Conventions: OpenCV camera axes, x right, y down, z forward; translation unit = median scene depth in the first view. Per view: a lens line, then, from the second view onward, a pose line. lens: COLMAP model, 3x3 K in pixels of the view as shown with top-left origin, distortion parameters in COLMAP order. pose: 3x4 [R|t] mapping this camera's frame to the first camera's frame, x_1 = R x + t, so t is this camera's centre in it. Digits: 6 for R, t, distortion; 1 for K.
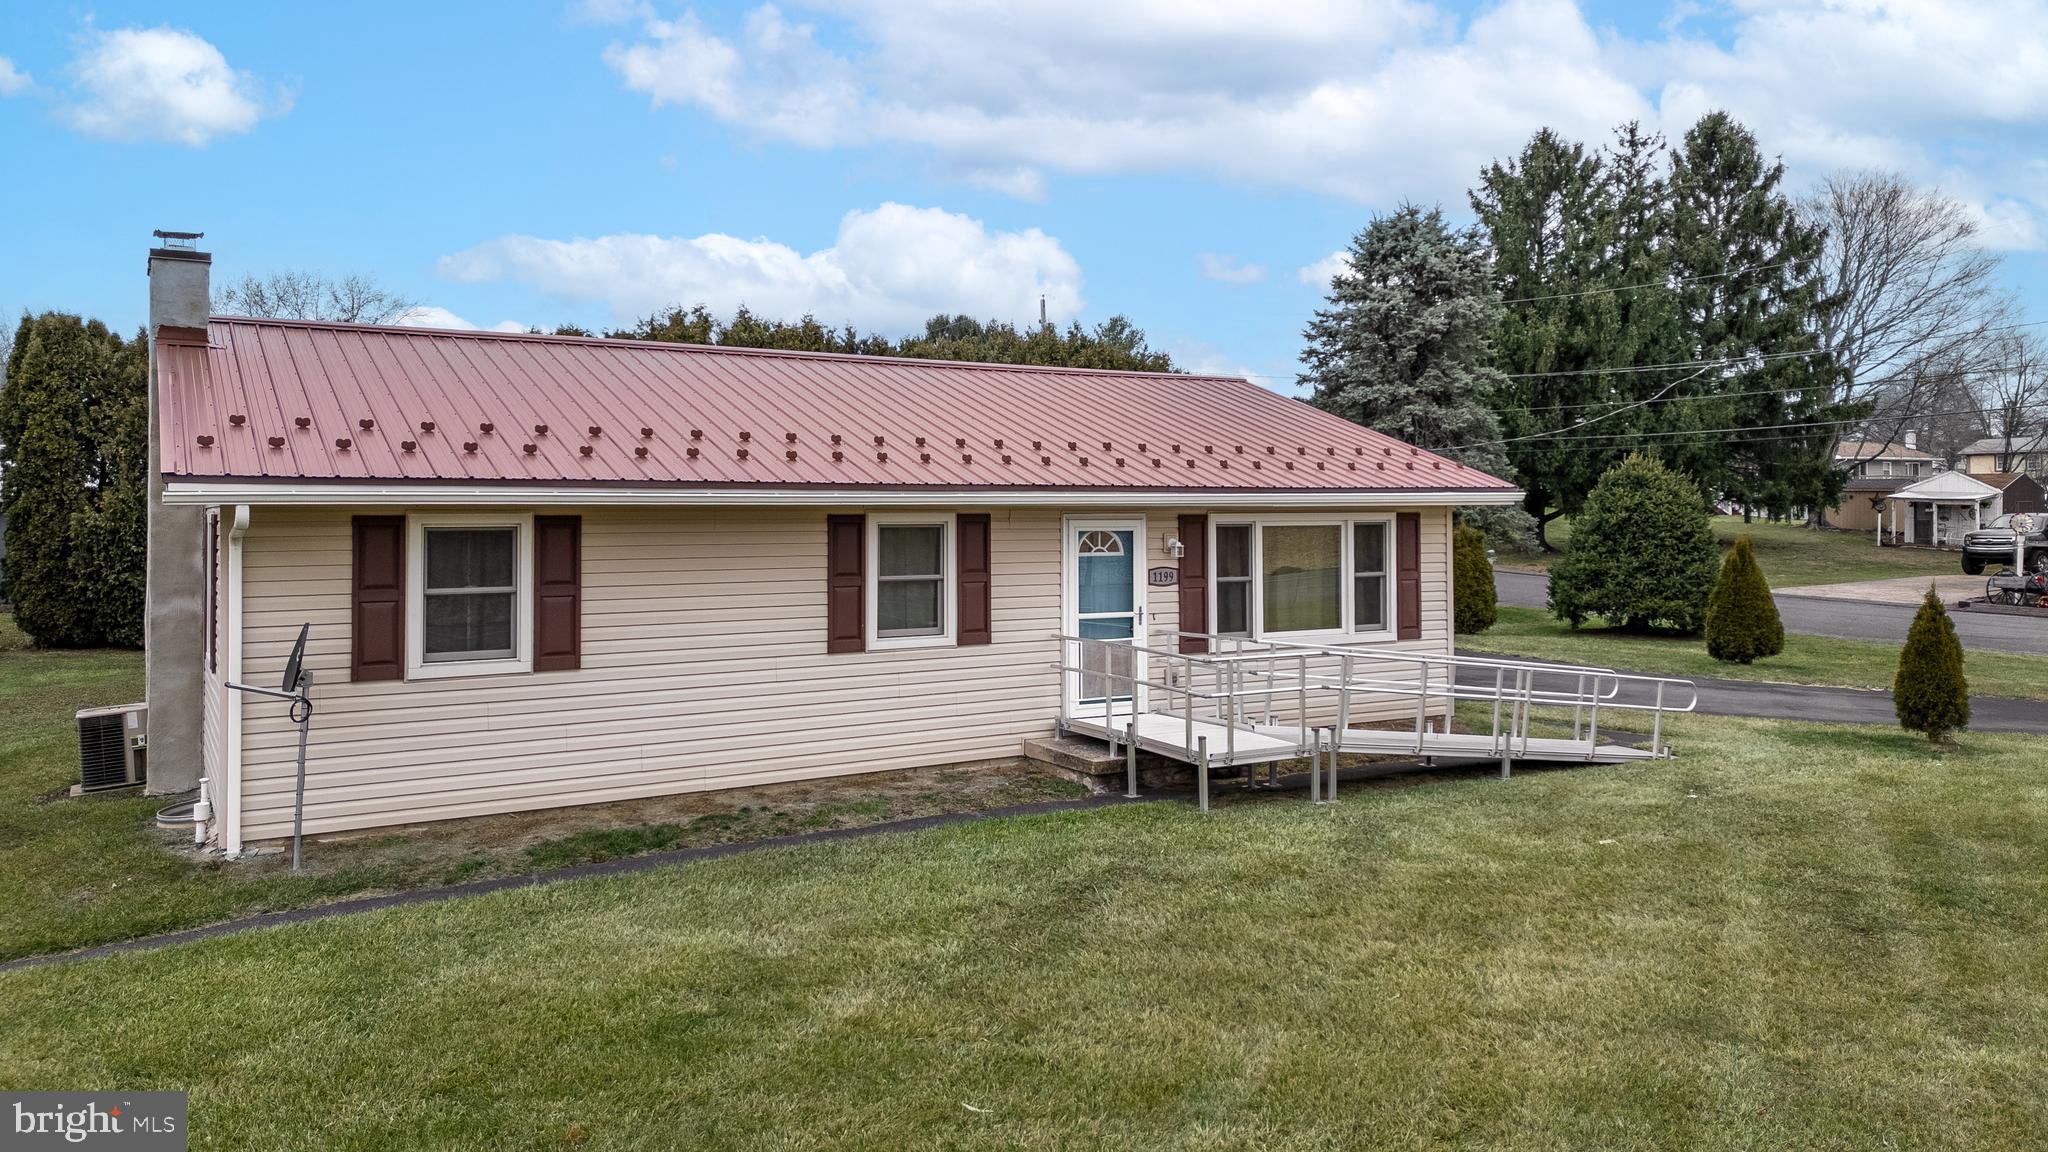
lens RADIAL K [[1455.9, 0, 1066.3], [0, 1455.9, 531.3], [0, 0, 1]] dist [-0.002468, -0.000537]
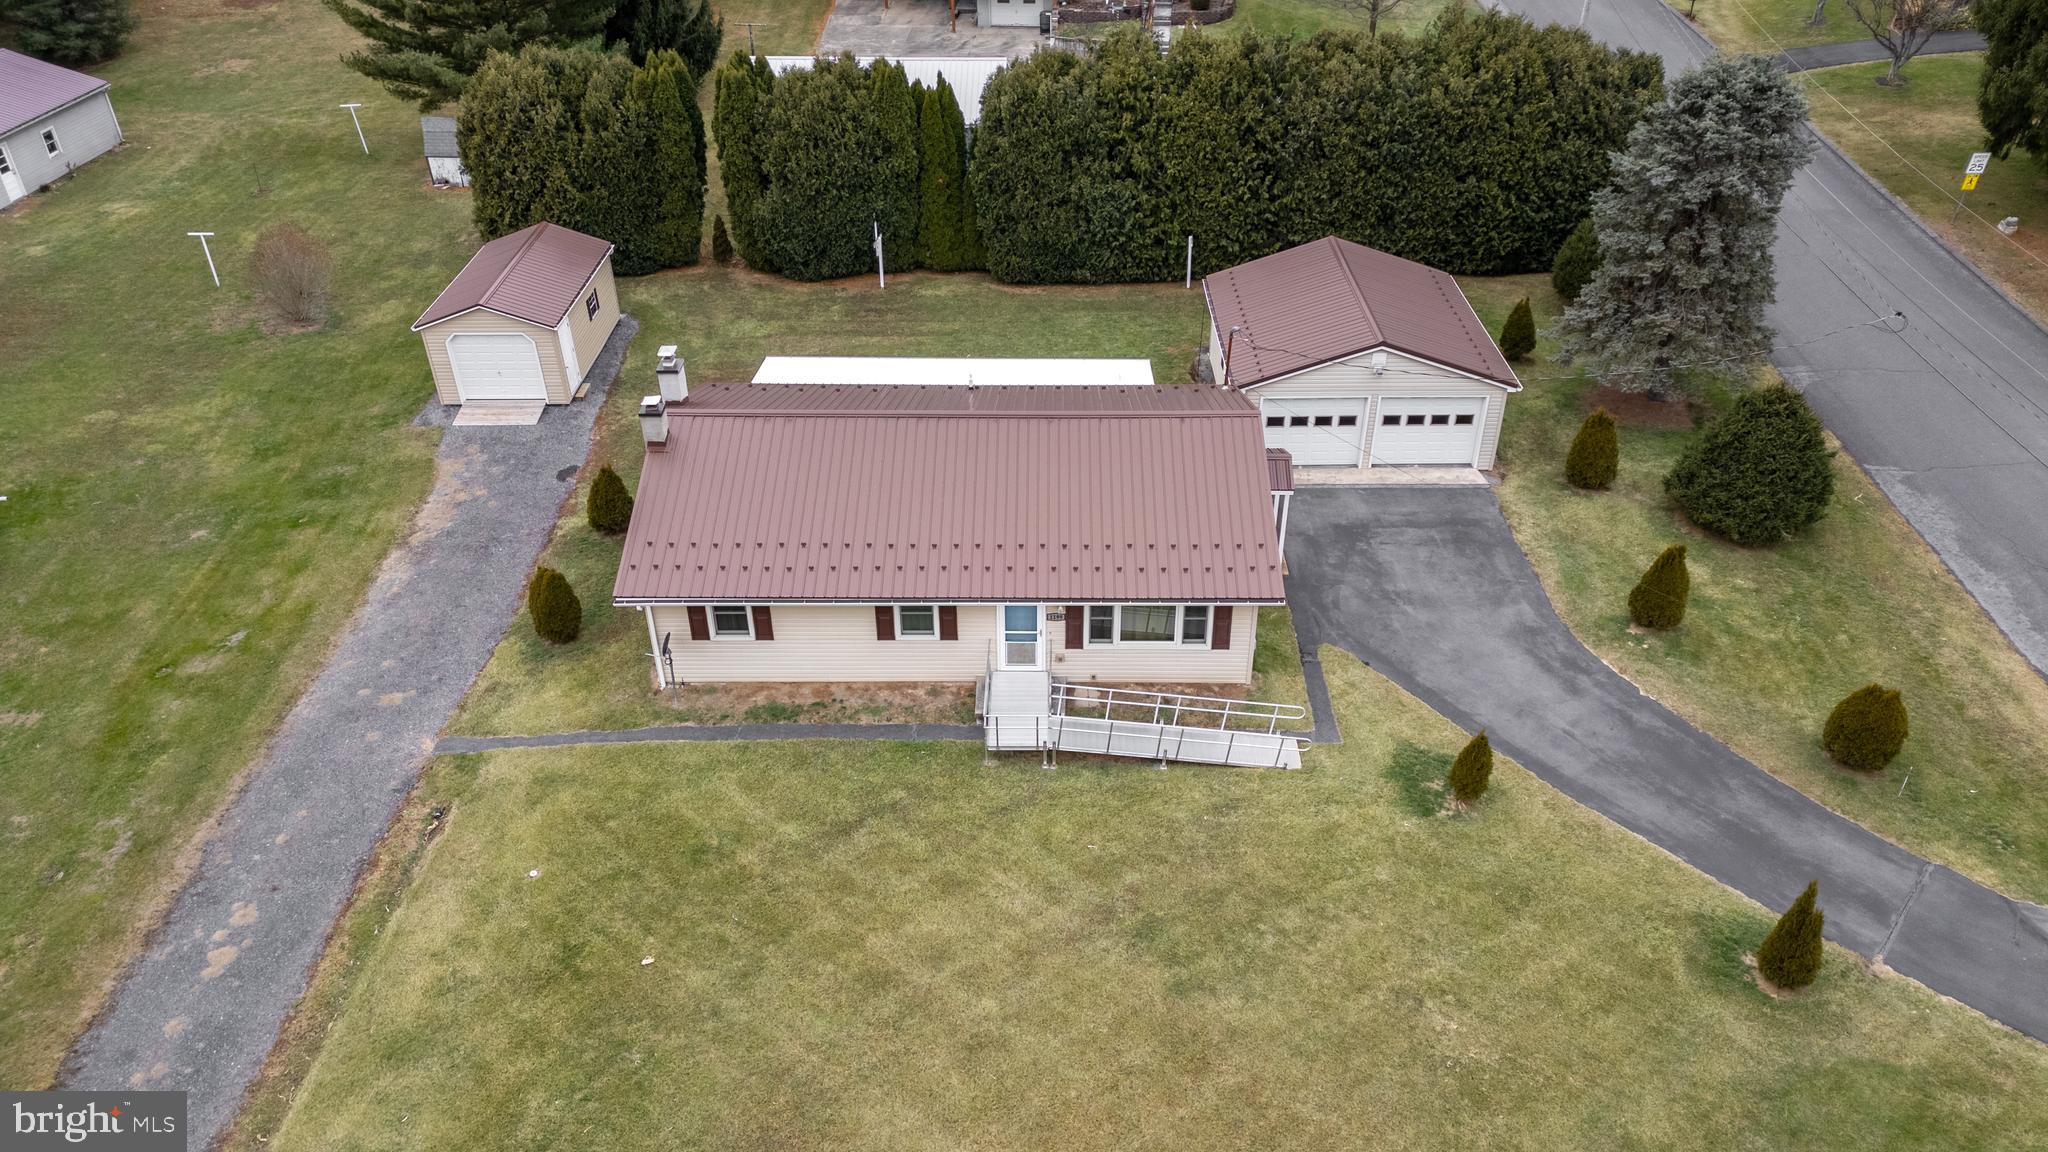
lens RADIAL K [[1449.5, 0, 1046.7], [0, 1449.5, 580.2], [0, 0, 1]] dist [0.070748, -0.078844]
pose [[0.842265, 0.302220, -0.446377, 1.010863], [-0.009262, 0.836052, 0.548572, -1.200066], [0.538984, -0.457909, 0.706977, -0.432867]]
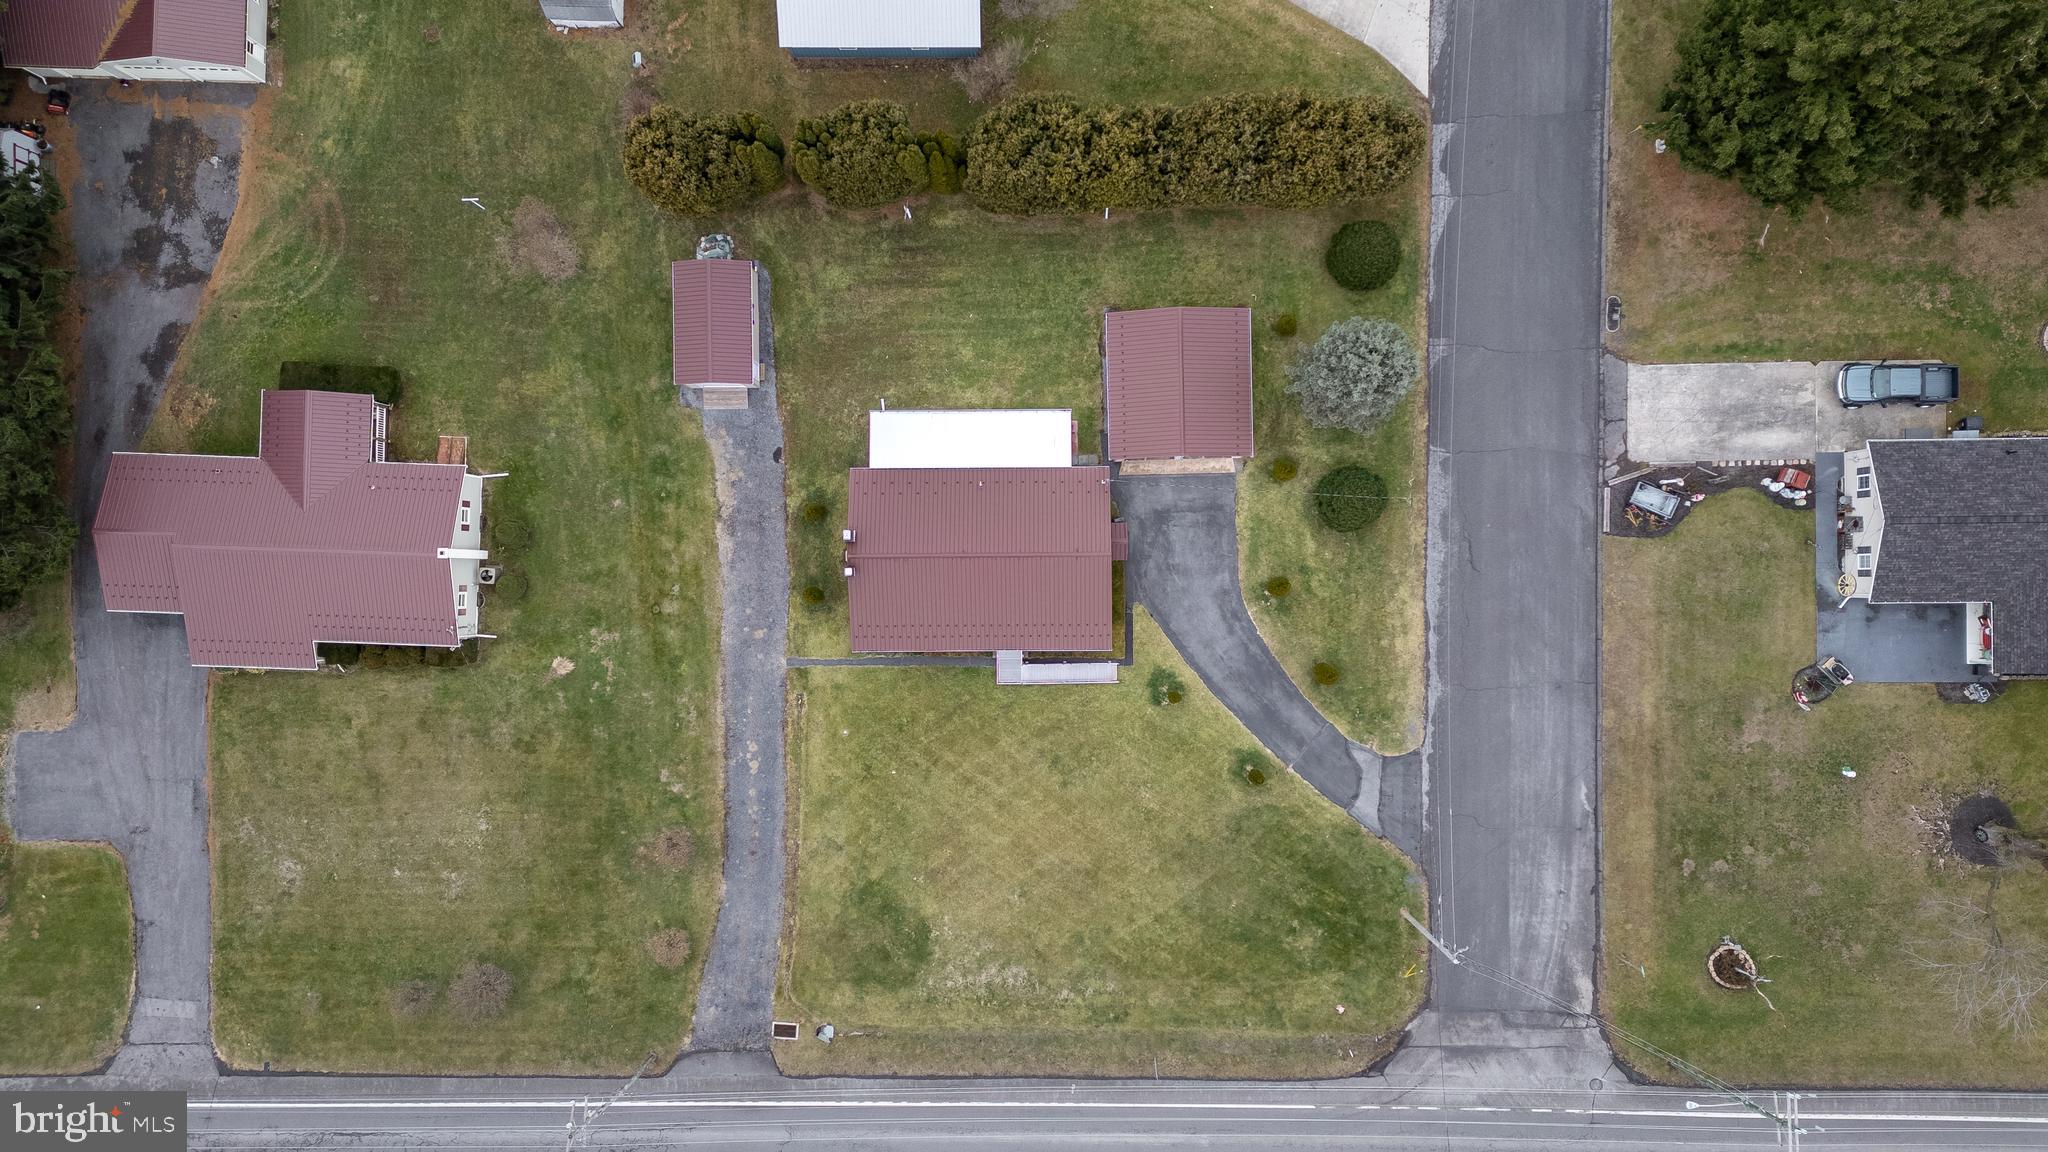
lens RADIAL K [[1449.5, 0, 1046.7], [0, 1449.5, 580.2], [0, 0, 1]] dist [0.070748, -0.078844]
pose [[0.848441, 0.529037, -0.016342, 0.126456], [0.008677, 0.016969, 0.999818, -5.412997], [0.529218, -0.848429, 0.009807, 1.252718]]
